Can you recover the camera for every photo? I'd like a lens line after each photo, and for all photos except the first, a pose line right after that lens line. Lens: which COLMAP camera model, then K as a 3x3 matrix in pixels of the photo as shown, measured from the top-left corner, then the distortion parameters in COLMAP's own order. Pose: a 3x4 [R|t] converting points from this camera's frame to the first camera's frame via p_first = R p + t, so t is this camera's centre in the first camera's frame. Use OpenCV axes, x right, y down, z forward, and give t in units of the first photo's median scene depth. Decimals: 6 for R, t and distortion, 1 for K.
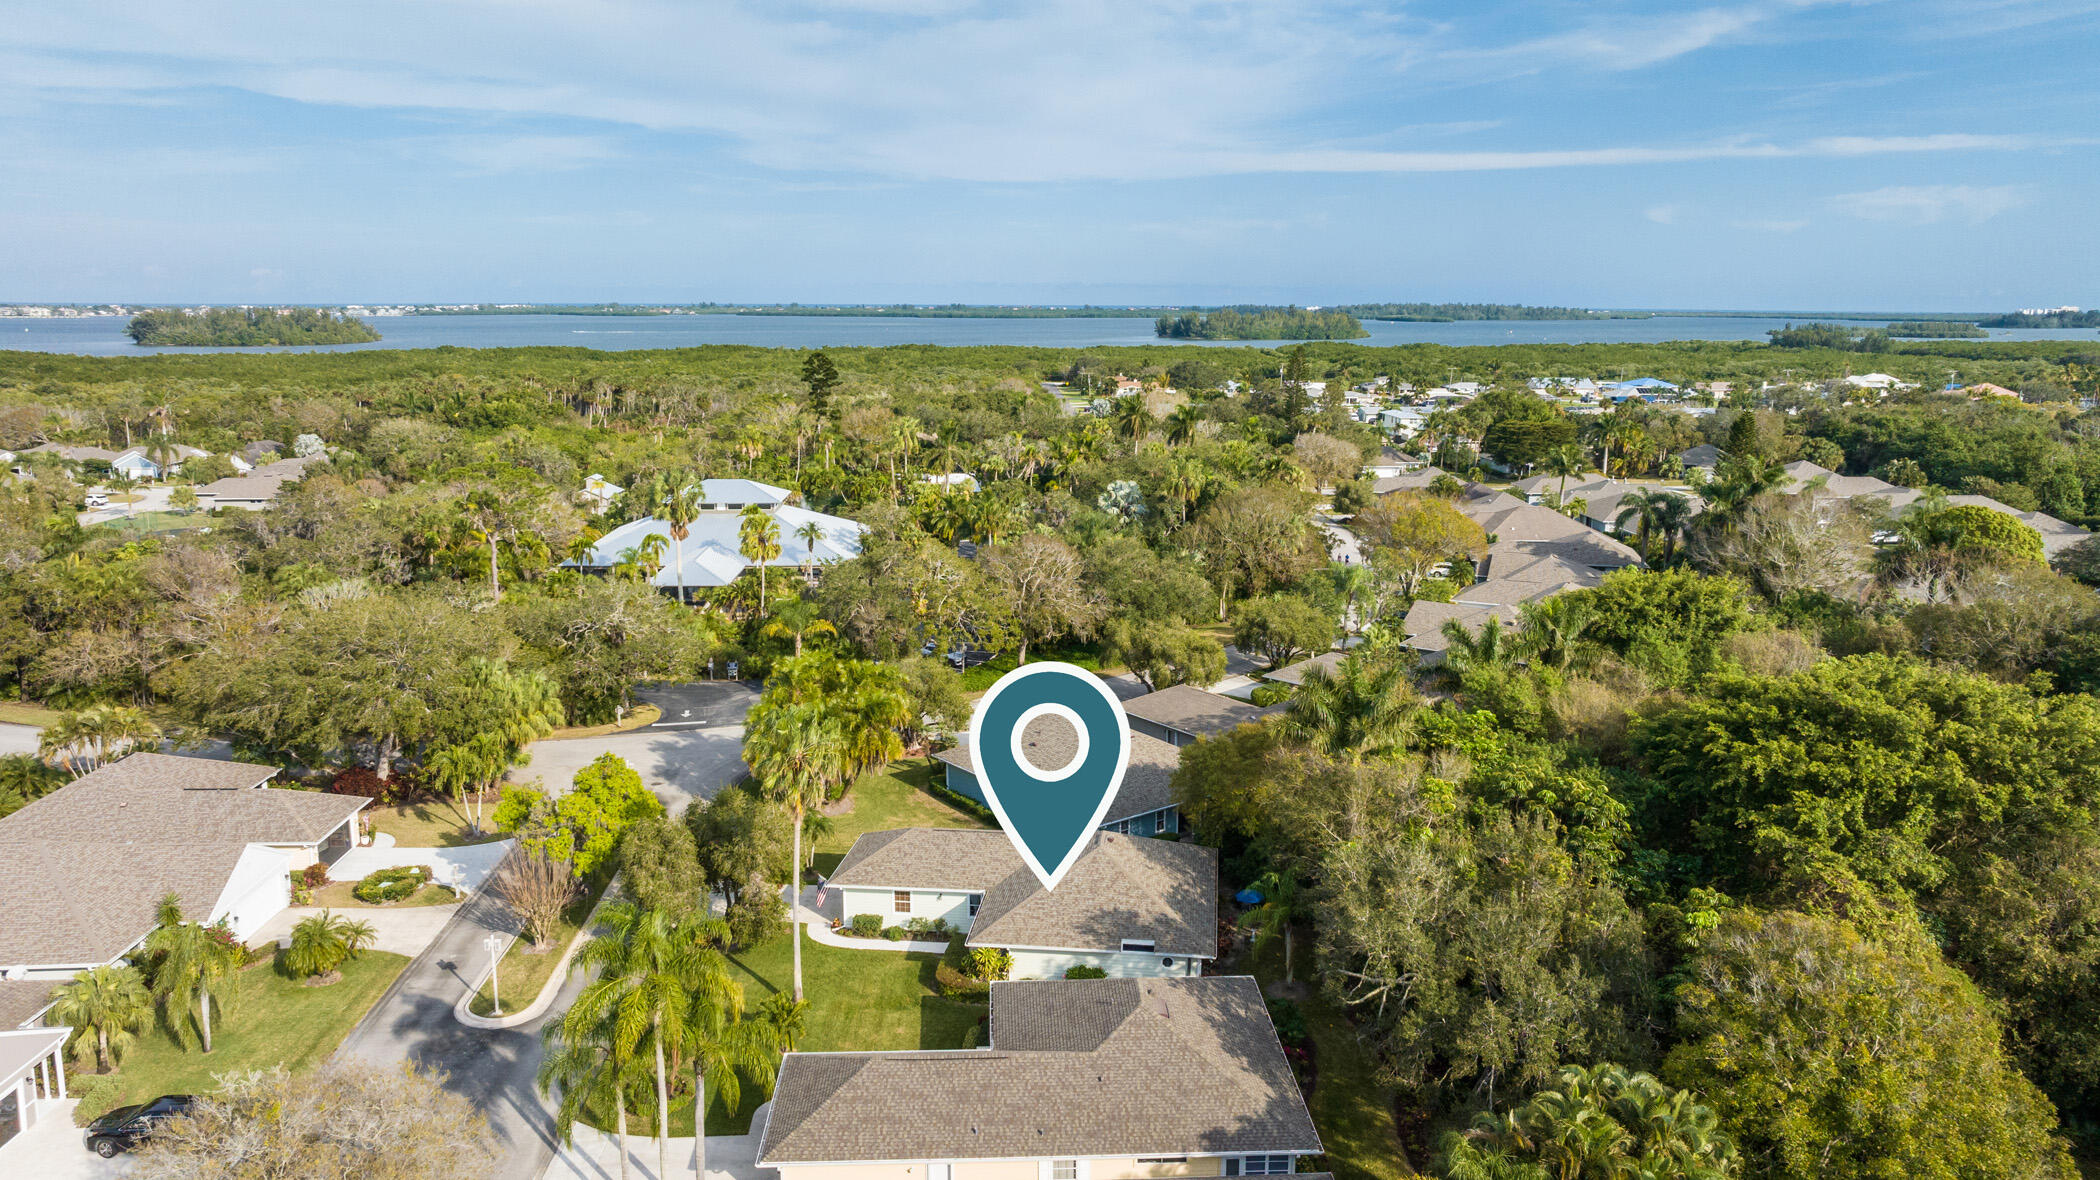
lens RADIAL K [[1466.4, 0, 1062.7], [0, 1466.4, 589.9], [0, 0, 1]] dist [-0.035321, 0.026120]
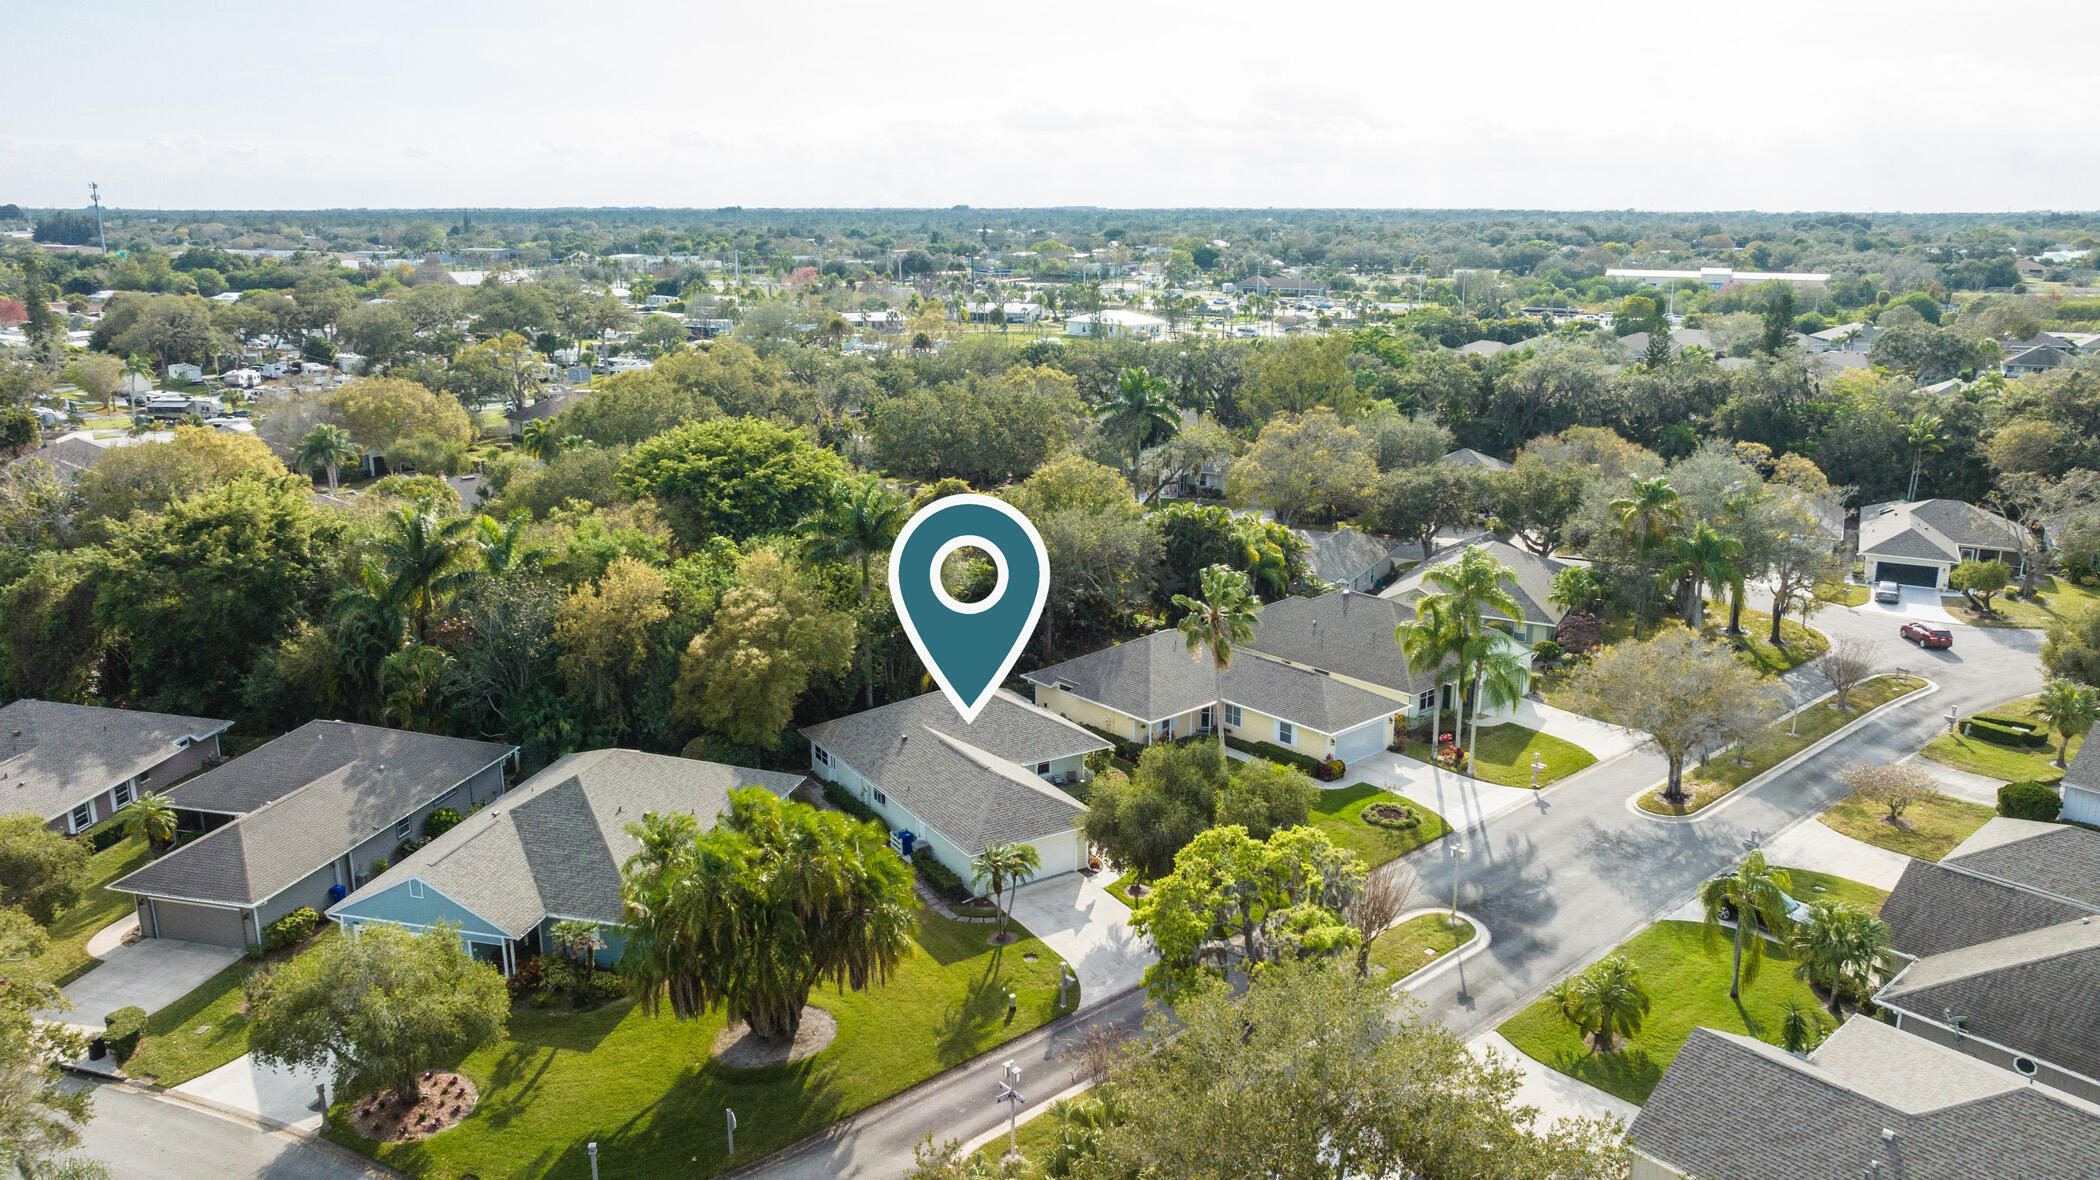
lens RADIAL K [[1468.8, 0, 1057.6], [0, 1468.8, 599.2], [0, 0, 1]] dist [-0.034010, 0.029712]
pose [[-0.627702, -0.204486, 0.751116, -0.219111], [0.145375, 0.917116, 0.371167, -0.075455], [-0.764759, 0.342176, -0.545949, 0.398537]]
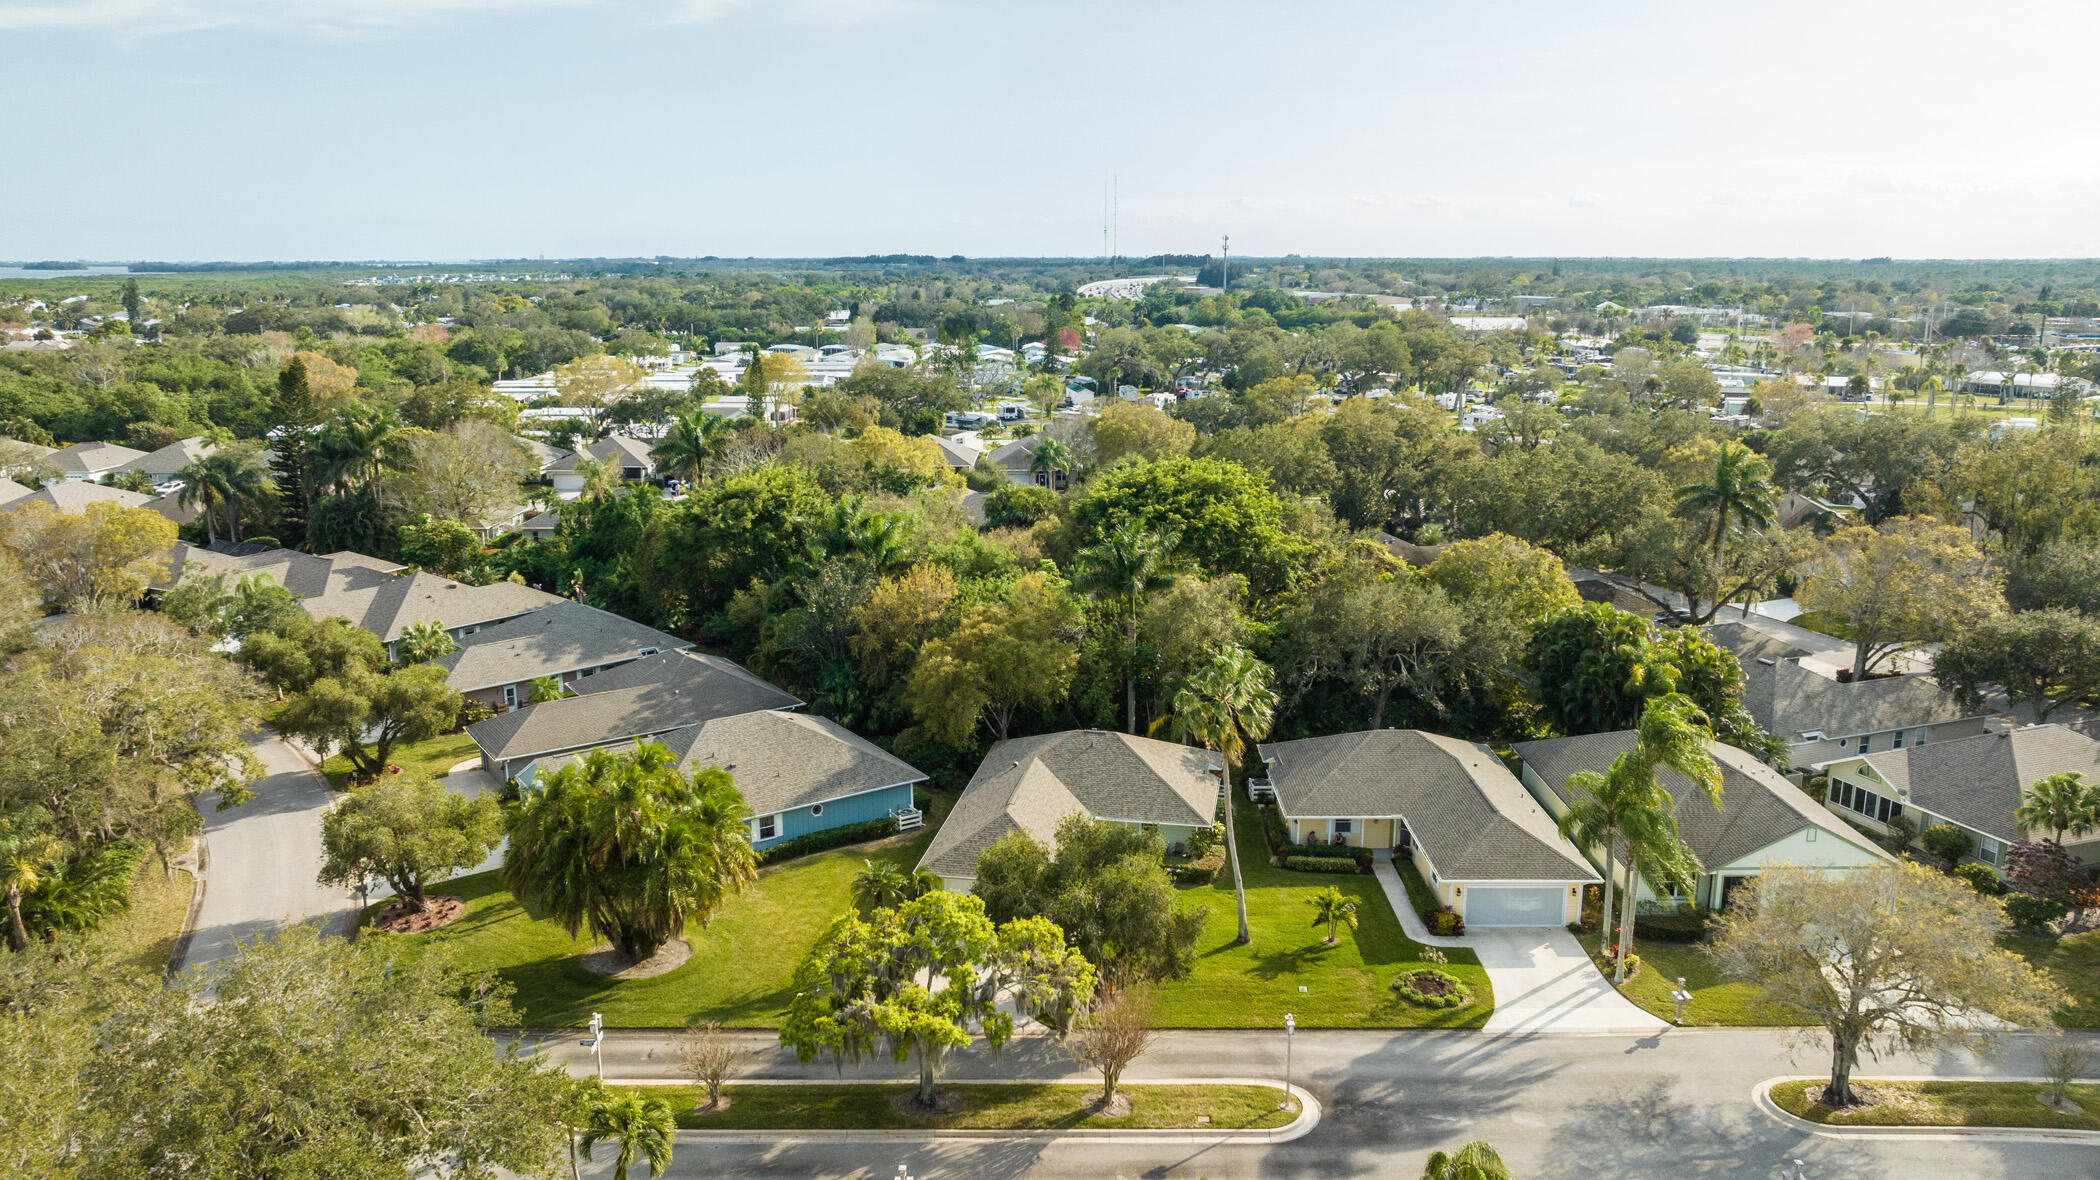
lens RADIAL K [[1468.8, 0, 1057.6], [0, 1468.8, 599.2], [0, 0, 1]] dist [-0.034010, 0.029712]
pose [[0.050313, -0.229893, 0.971914, -0.269660], [0.191676, 0.957279, 0.216509, -0.044718], [-0.980168, 0.175400, 0.092229, 0.238882]]
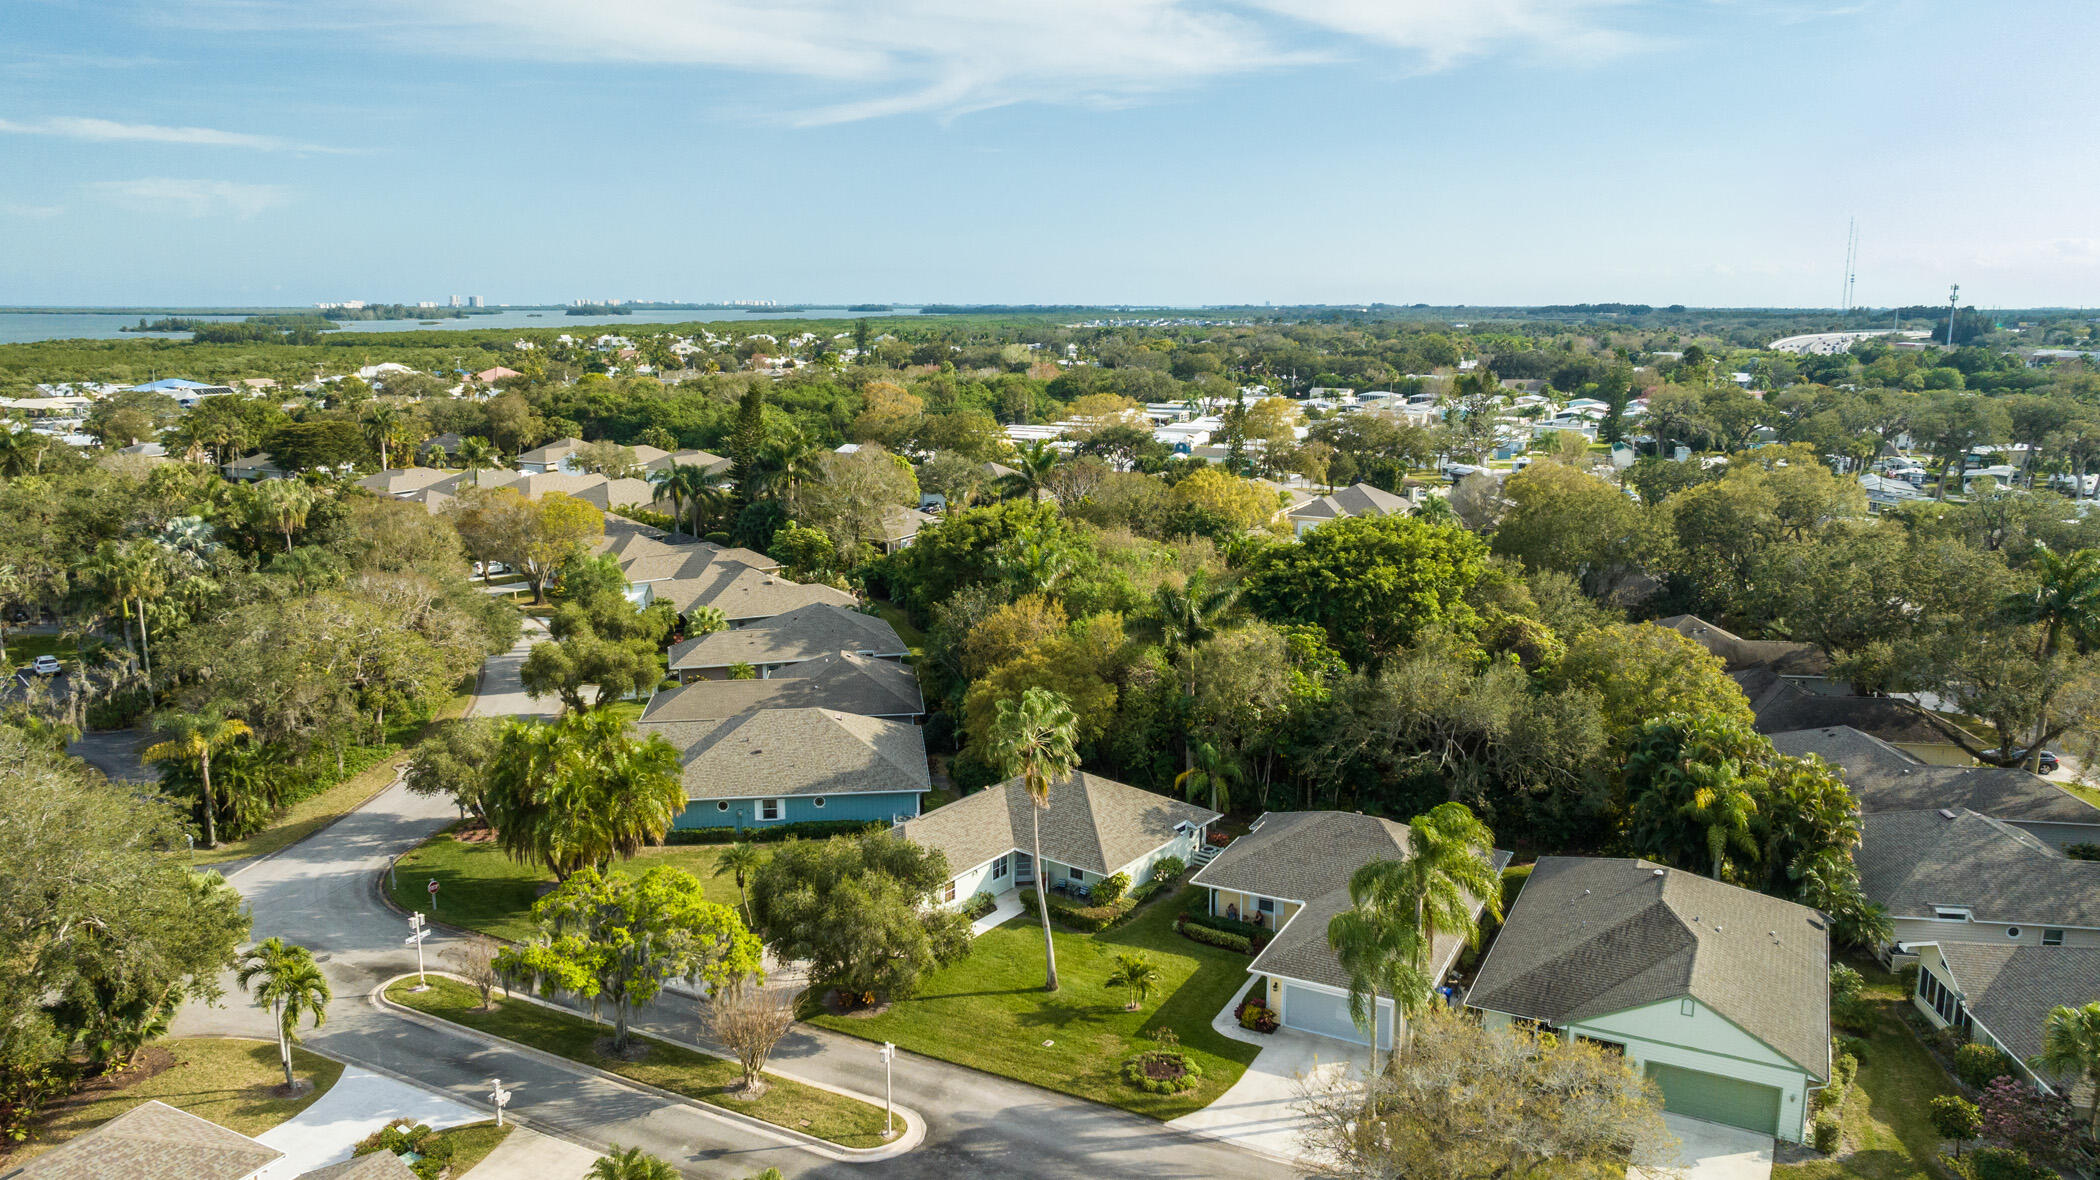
lens RADIAL K [[1459.2, 0, 1060.5], [0, 1459.2, 622.4], [0, 0, 1]] dist [-0.036133, 0.022271]
pose [[0.497811, -0.186907, 0.846906, -0.236394], [0.164513, 0.979123, 0.119386, -0.019425], [-0.851540, 0.079895, 0.518167, 0.109677]]
